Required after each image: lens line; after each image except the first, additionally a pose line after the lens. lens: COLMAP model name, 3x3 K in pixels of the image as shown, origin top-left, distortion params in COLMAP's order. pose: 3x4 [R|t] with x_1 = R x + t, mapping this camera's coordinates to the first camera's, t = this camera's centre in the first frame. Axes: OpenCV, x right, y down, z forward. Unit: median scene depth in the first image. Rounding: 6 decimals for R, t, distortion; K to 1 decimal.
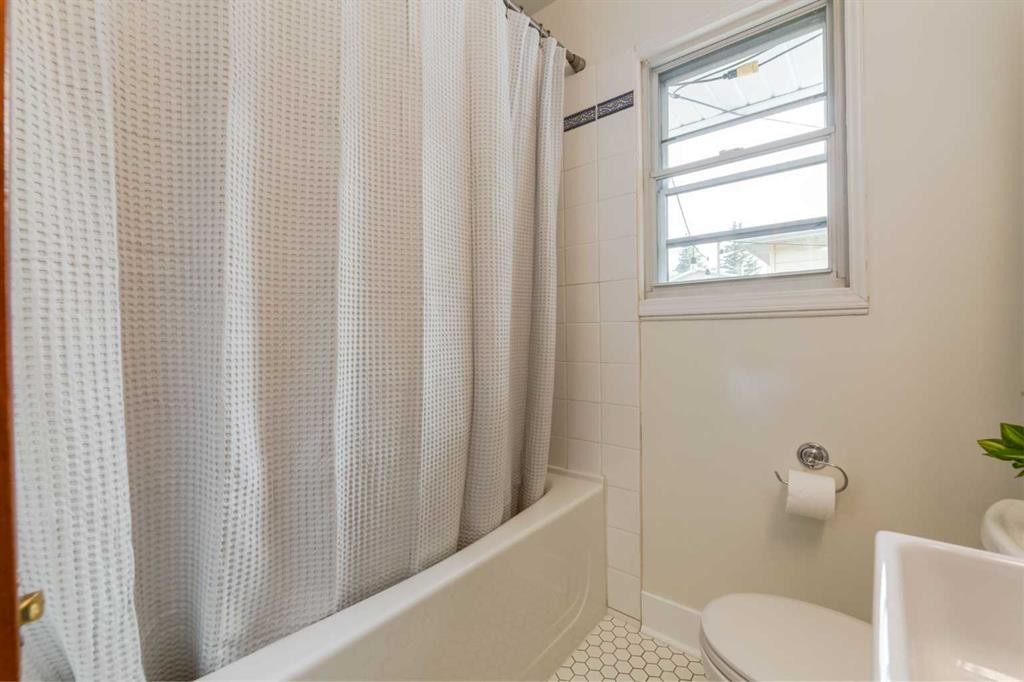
lens RADIAL K [[429.6, 0, 508.9], [0, 429.6, 336.3], [0, 0, 1]] dist [-0.008303, 0.000208]
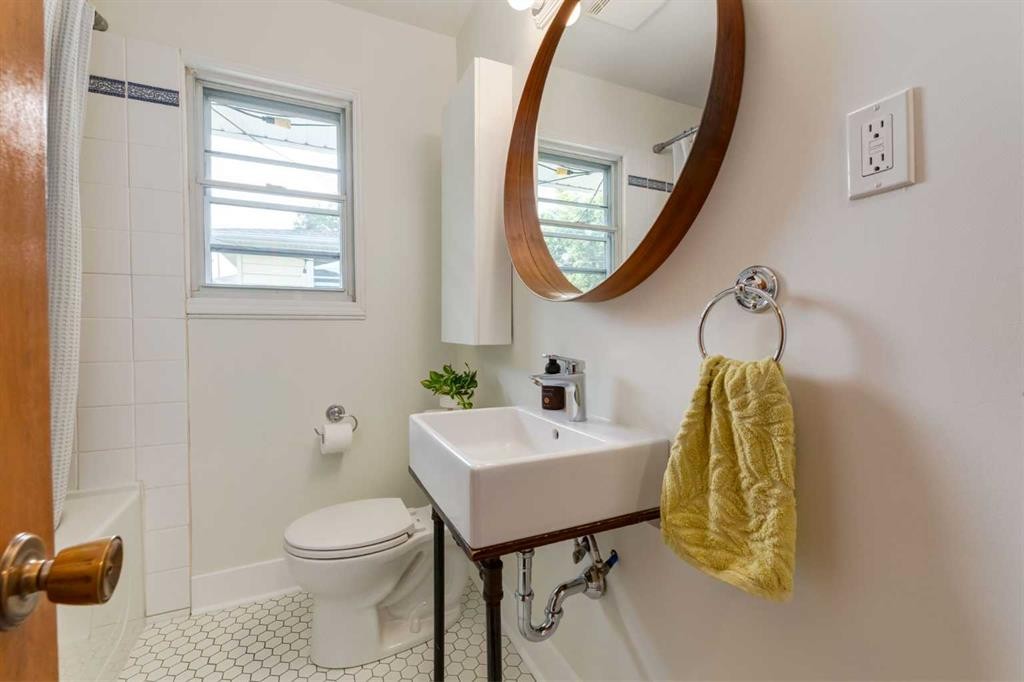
lens RADIAL K [[429.6, 0, 511.9], [0, 429.6, 337.5], [0, 0, 1]] dist [-0.008303, 0.000208]
pose [[0.412170, -0.006087, 0.911087, -0.307743], [0.002057, 0.999981, 0.005751, 0.006064], [-0.911105, -0.000497, 0.412174, -0.138496]]
